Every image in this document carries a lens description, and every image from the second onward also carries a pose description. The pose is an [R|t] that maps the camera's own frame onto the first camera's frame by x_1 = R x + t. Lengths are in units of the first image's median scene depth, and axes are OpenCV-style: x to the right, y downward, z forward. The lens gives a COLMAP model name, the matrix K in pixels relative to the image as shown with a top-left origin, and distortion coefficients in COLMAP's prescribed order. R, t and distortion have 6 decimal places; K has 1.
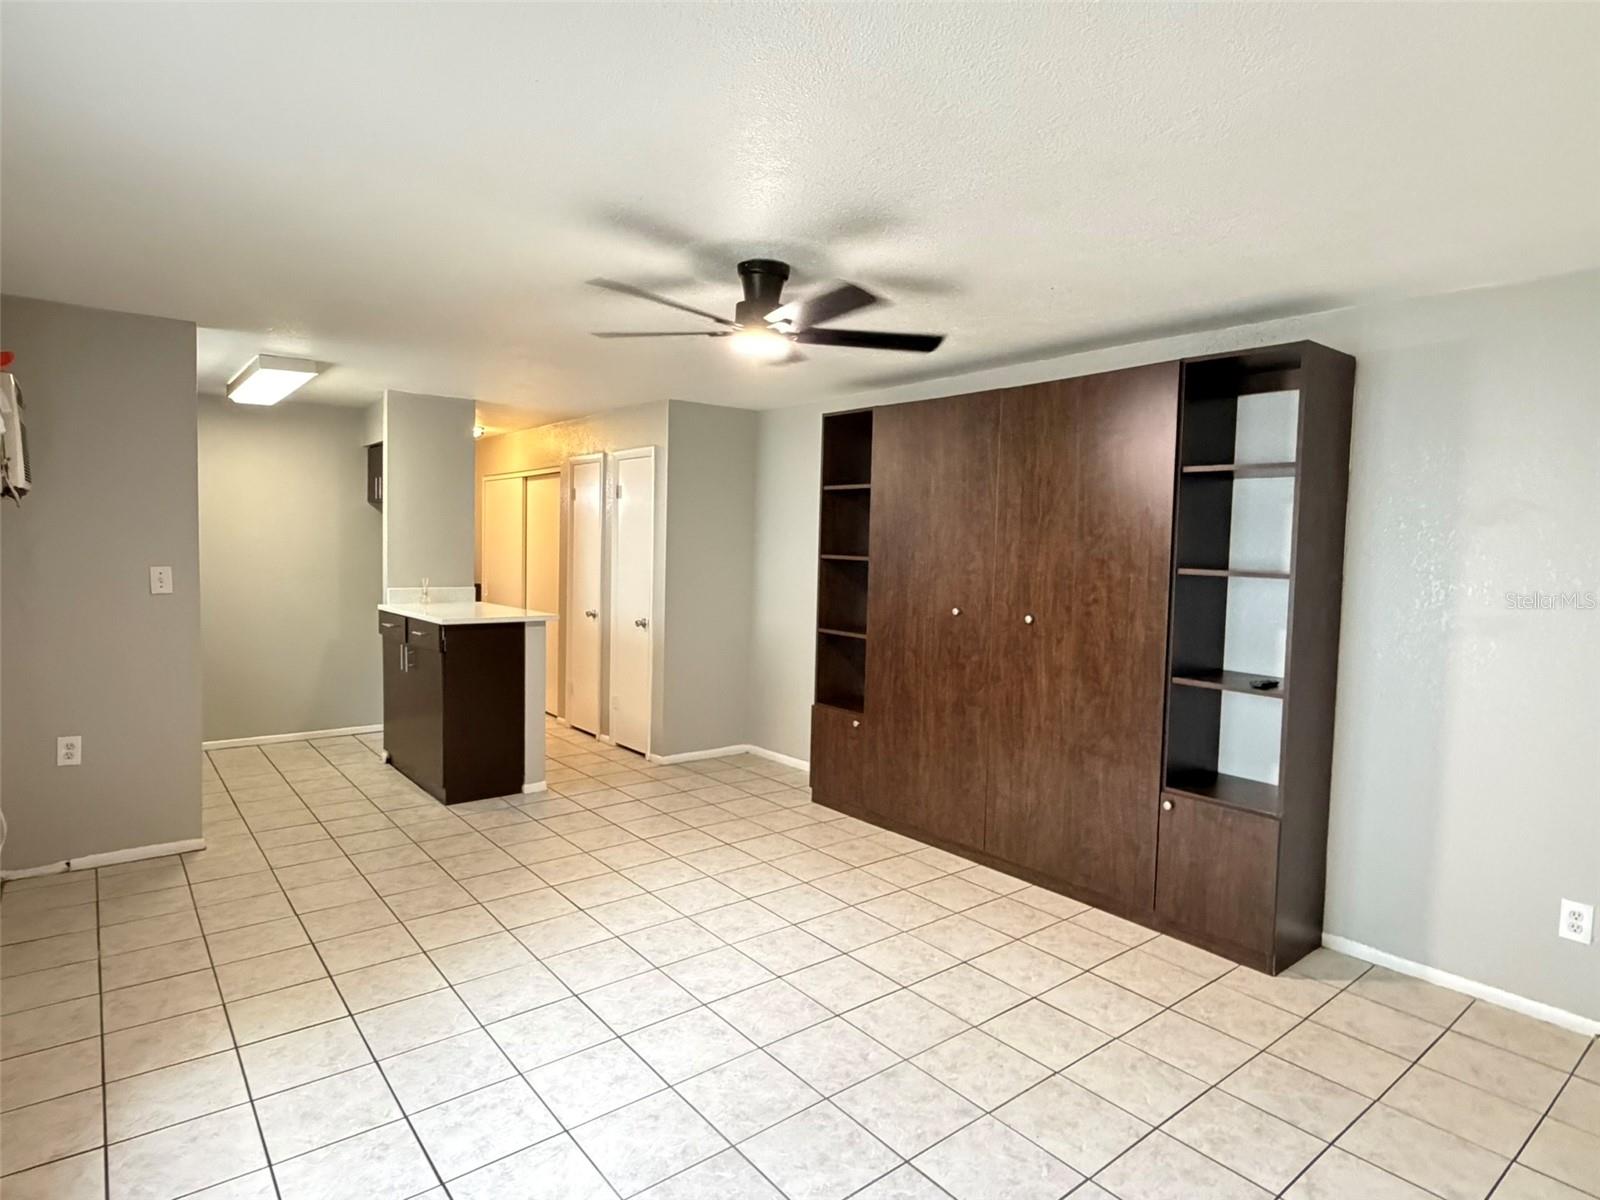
lens RADIAL K [[882.9, 0, 800.0], [0, 882.9, 600.0], [0, 0, 1]] dist [0.004528, 0.000198]
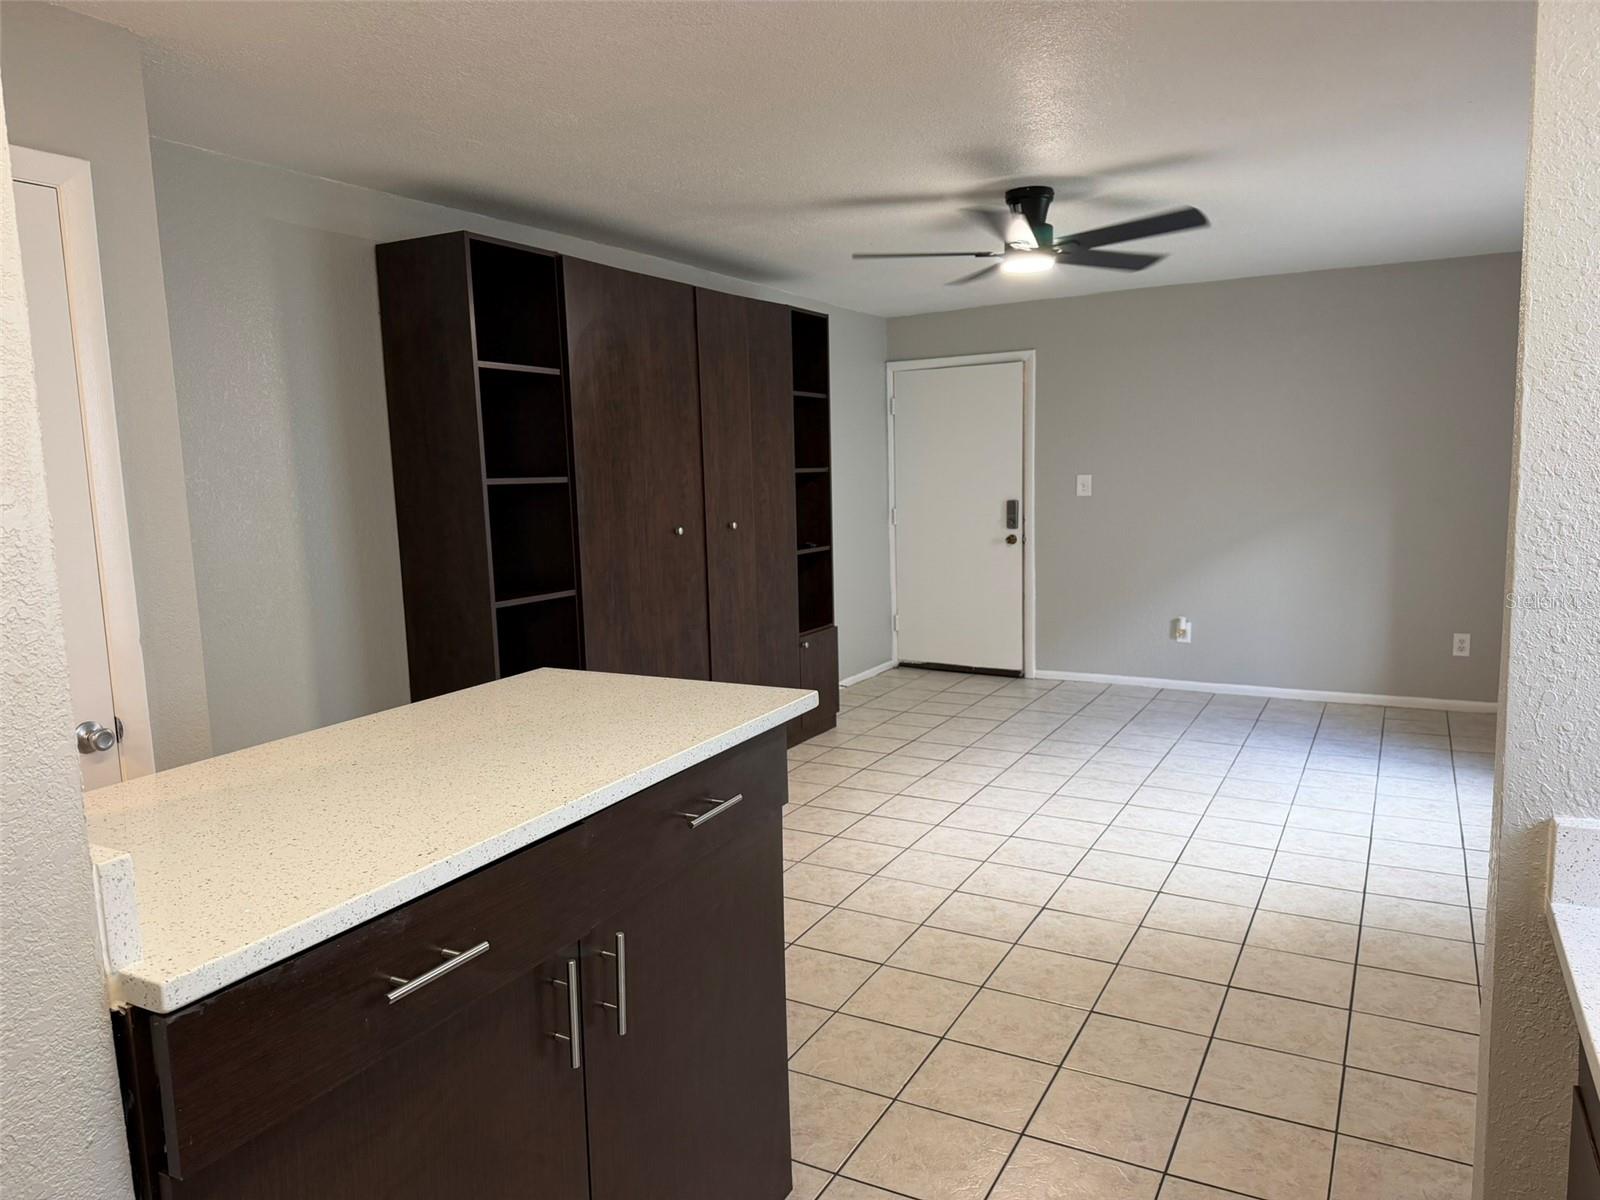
lens RADIAL K [[1123.8, 0, 799.5], [0, 1123.8, 607.6], [0, 0, 1]] dist [0.131129, -0.194271]
pose [[-0.392898, -0.134034, 0.909762, -1.020515], [0.072362, 0.981747, 0.175891, -0.113729], [-0.916731, 0.134939, -0.376027, 1.484138]]
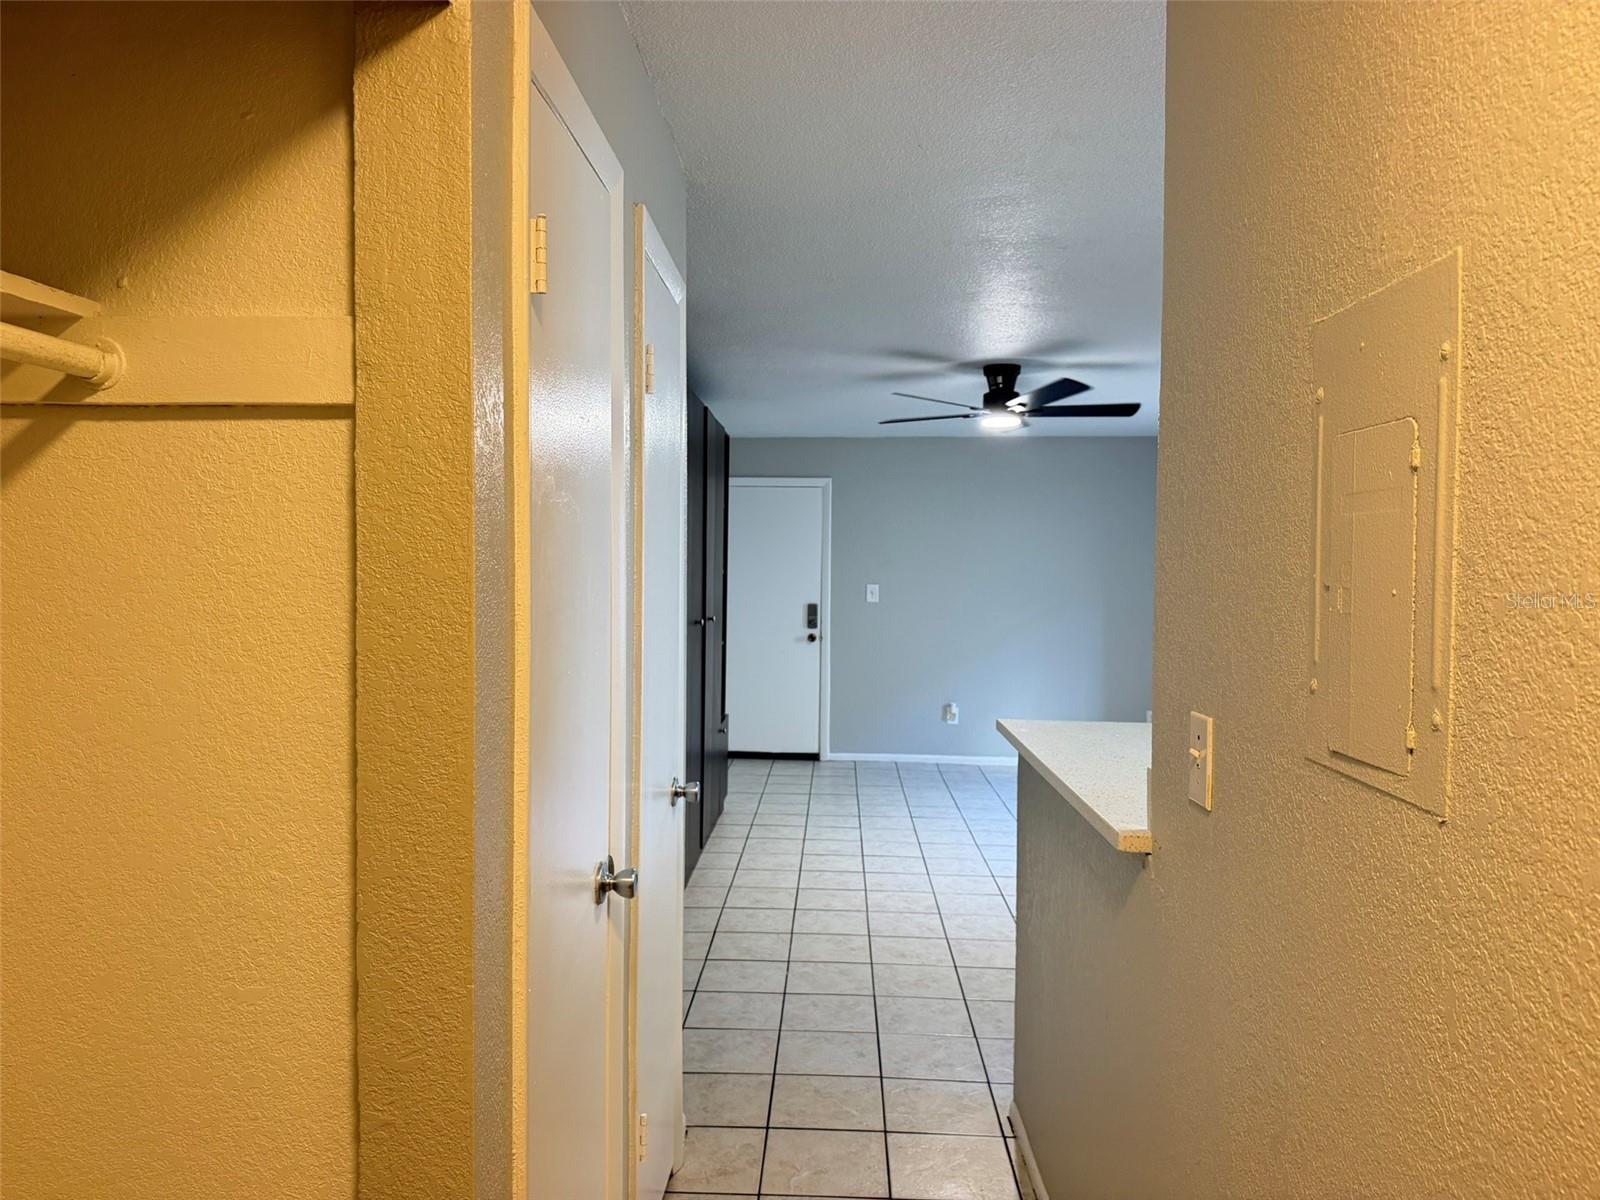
lens RADIAL K [[1123.8, 0, 799.5], [0, 1123.8, 607.6], [0, 0, 1]] dist [0.131129, -0.194271]
pose [[-0.757603, -0.058700, 0.650071, -0.796076], [0.008621, 0.994961, 0.099889, -0.141742], [-0.652659, 0.081280, -0.753280, 2.085484]]
